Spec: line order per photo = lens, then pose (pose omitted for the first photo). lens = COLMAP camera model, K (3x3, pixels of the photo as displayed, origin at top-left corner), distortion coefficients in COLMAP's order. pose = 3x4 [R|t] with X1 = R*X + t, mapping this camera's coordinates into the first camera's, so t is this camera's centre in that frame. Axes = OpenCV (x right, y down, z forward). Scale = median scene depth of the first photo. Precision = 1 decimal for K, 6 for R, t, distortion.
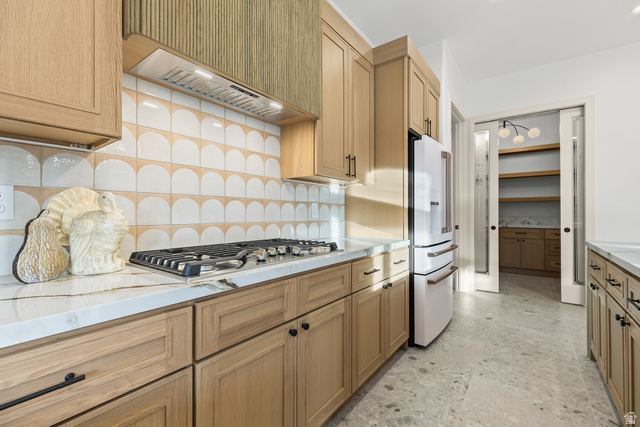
lens RADIAL K [[284.3, 0, 320.0], [0, 284.3, 213.5], [0, 0, 1]] dist [0.000705, -0.000006]
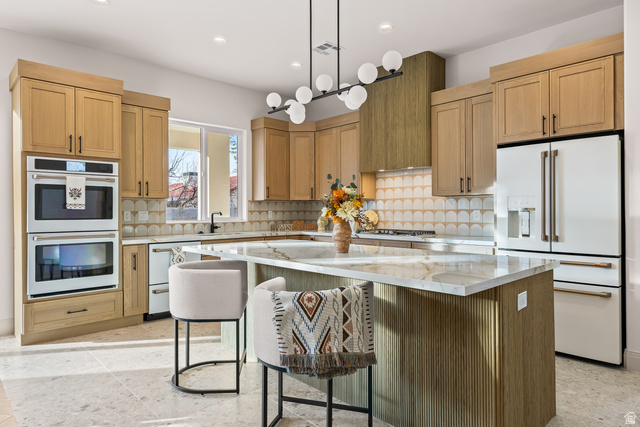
lens RADIAL K [[402.6, 0, 320.0], [0, 402.6, 213.5], [0, 0, 1]] dist [0.005134, 0.000709]
pose [[-0.170849, 0.015750, -0.985171, 2.953273], [0.013524, 0.999816, 0.013639, -0.081213], [0.985204, -0.010993, -0.171031, 0.819837]]
